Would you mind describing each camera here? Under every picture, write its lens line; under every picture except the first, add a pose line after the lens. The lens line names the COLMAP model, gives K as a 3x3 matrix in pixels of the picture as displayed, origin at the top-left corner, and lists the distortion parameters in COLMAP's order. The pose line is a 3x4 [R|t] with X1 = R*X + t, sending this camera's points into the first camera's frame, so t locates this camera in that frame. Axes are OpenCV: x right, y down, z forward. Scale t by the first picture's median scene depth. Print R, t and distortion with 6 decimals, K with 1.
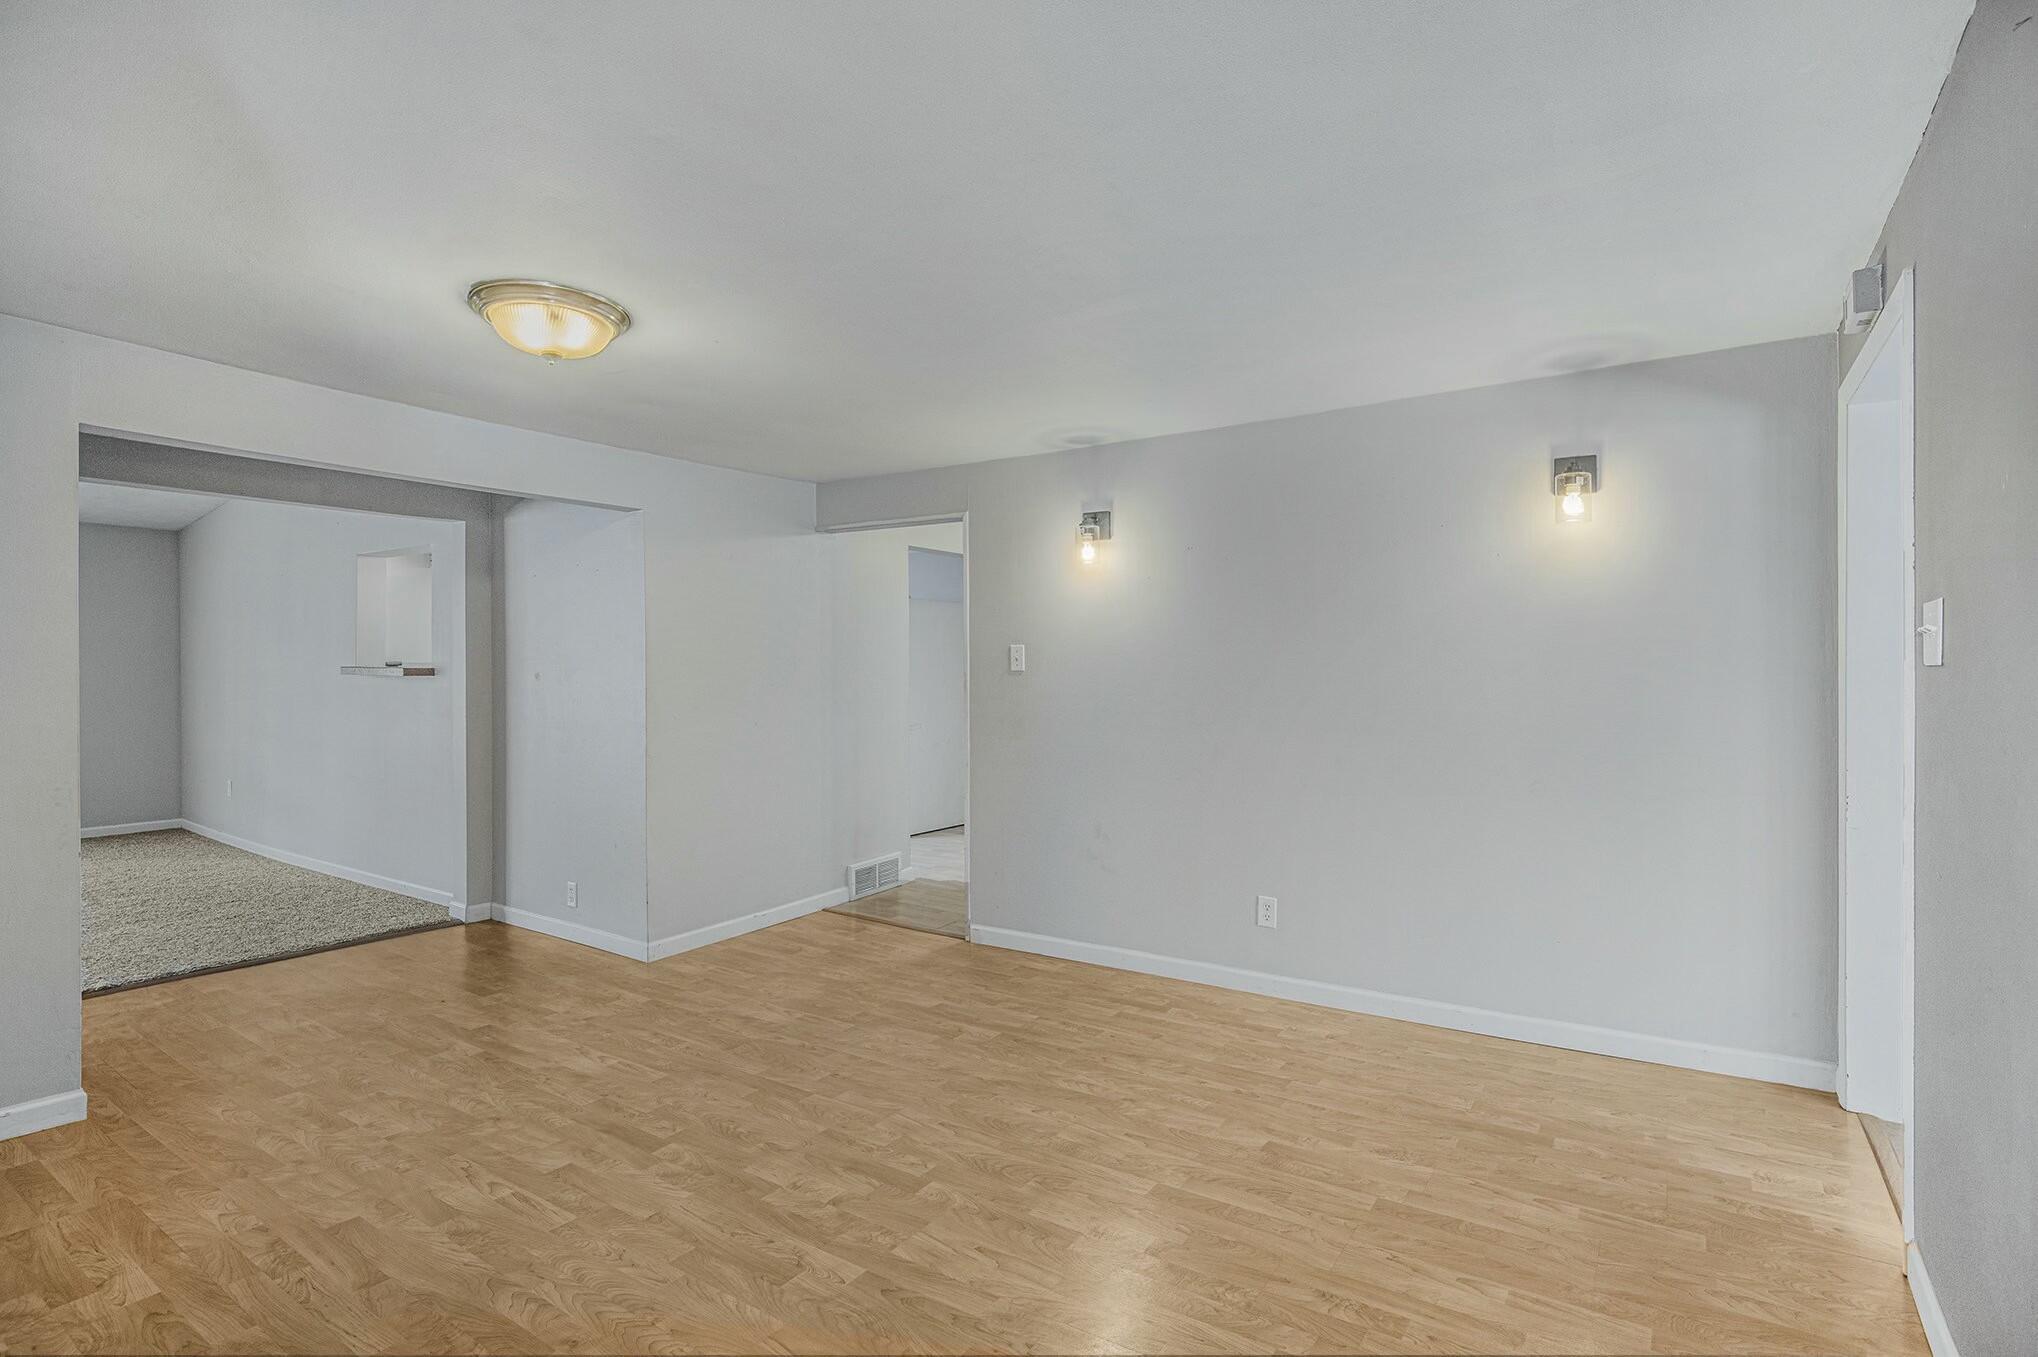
lens RADIAL K [[991.7, 0, 1023.1], [0, 991.7, 680.5], [0, 0, 1]] dist [-0.002478, -0.000131]
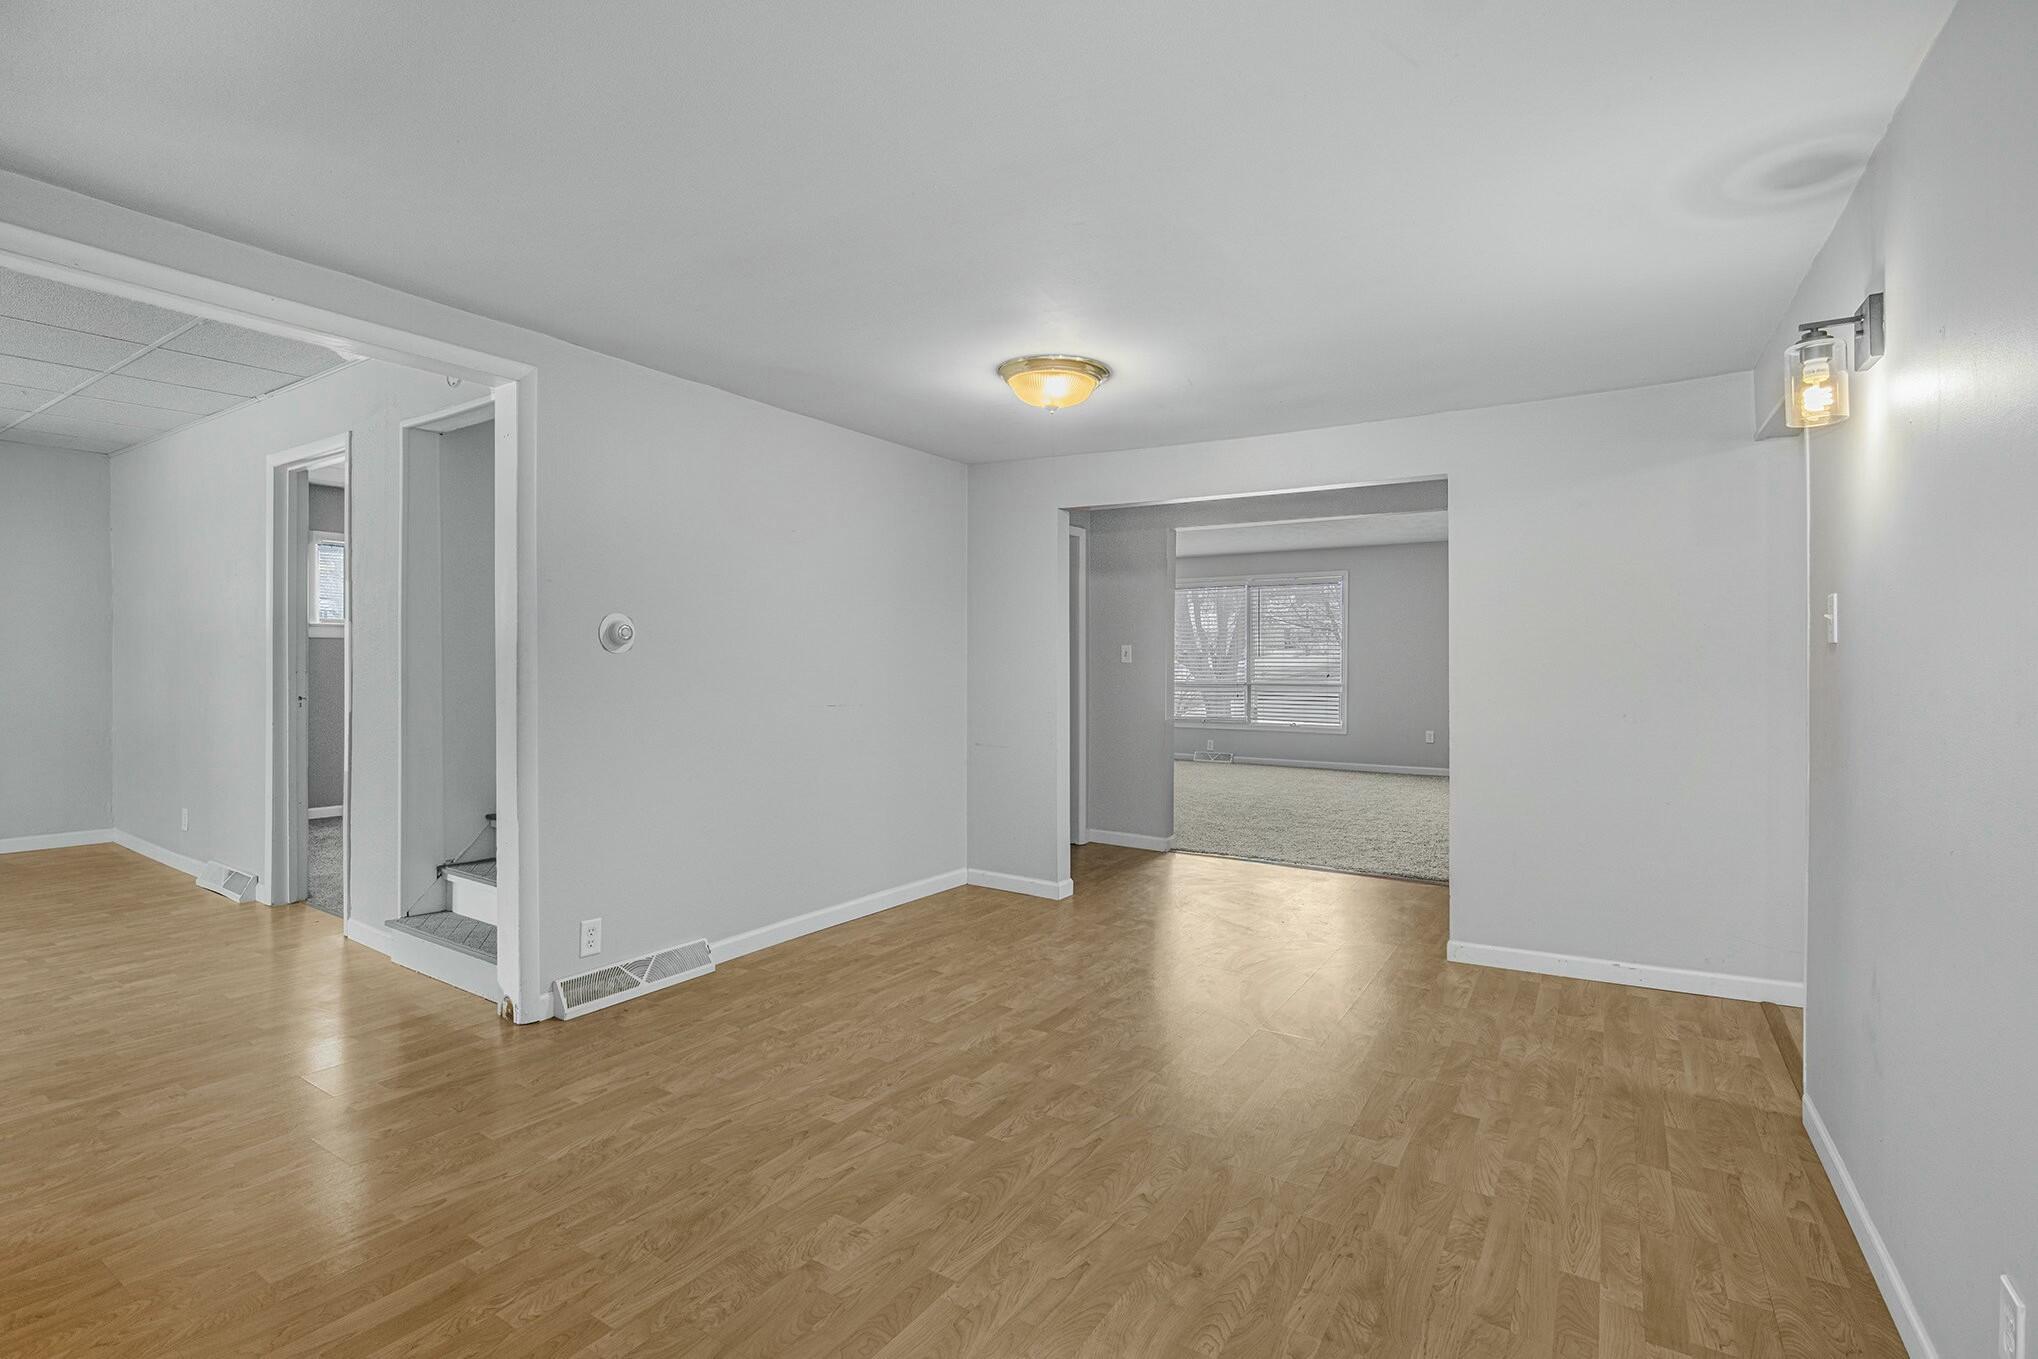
lens RADIAL K [[929.7, 0, 1027.0], [0, 929.7, 670.4], [0, 0, 1]] dist [0.001766, -0.000110]
pose [[0.034655, 0.011846, -0.999329, 0.832183], [-0.001764, 0.999929, 0.011792, -0.003521], [0.999398, 0.001354, 0.034674, 0.958043]]
